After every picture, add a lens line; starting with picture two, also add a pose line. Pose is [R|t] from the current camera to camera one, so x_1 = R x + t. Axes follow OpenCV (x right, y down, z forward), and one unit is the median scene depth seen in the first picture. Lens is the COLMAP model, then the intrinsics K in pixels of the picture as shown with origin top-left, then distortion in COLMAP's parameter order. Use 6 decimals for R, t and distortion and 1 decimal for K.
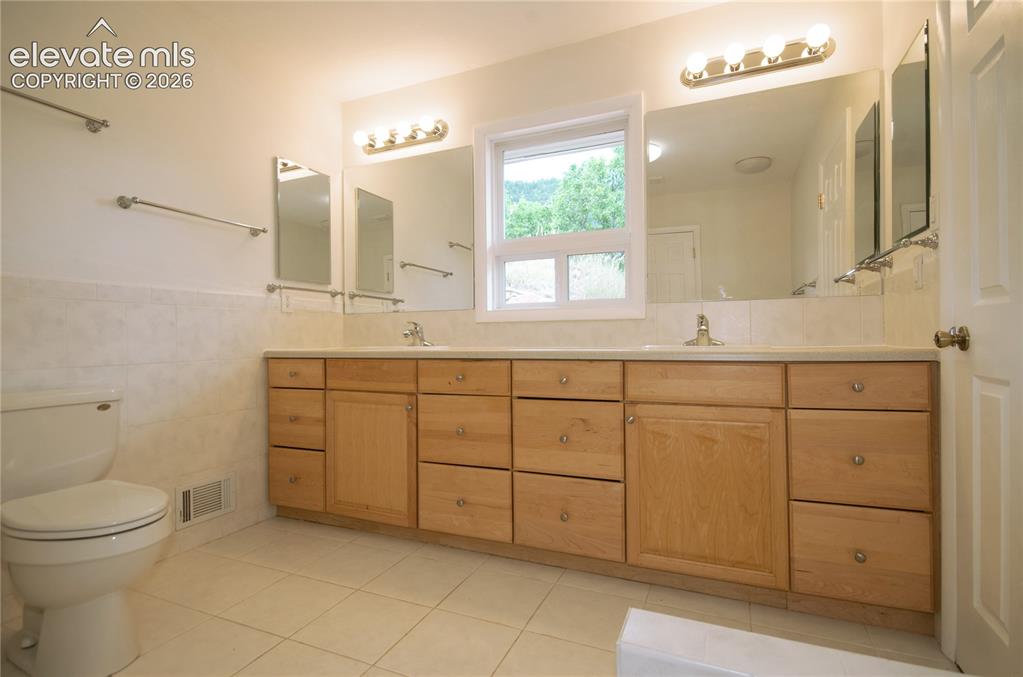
lens RADIAL K [[509.0, 0, 506.6], [0, 509.0, 340.4], [0, 0, 1]] dist [-0.002708, -0.000219]
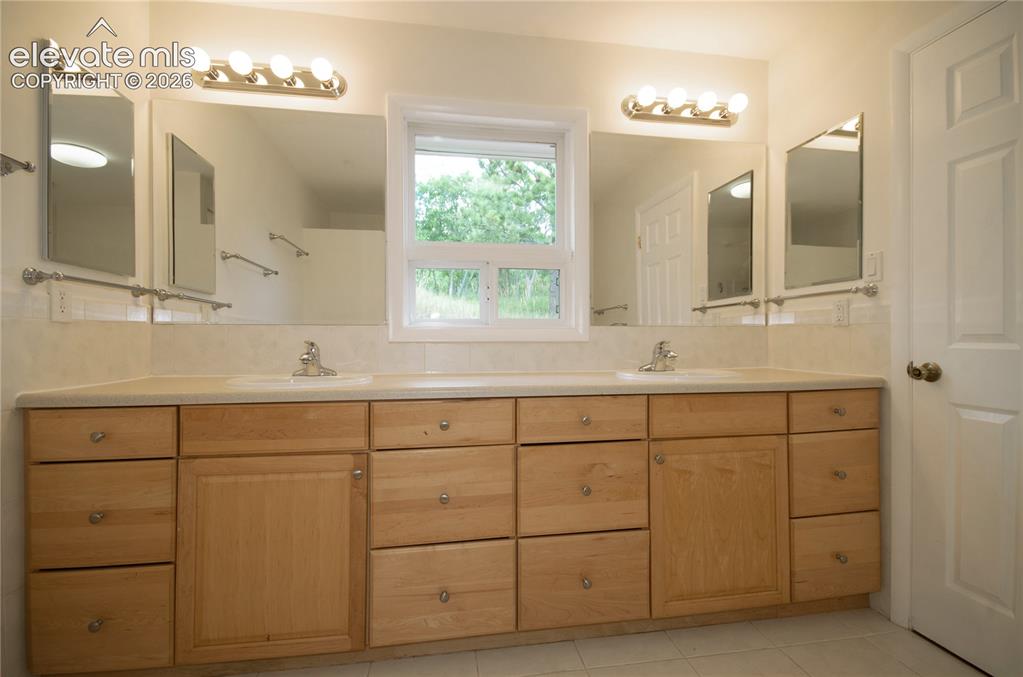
lens RADIAL K [[451.9, 0, 512.3], [0, 451.9, 339.5], [0, 0, 1]] dist [-0.003935, -0.002184]
pose [[0.837497, 0.009573, 0.546359, -0.349242], [-0.006094, 0.999948, -0.008178, -0.042212], [-0.546409, 0.003520, 0.837511, 0.385984]]
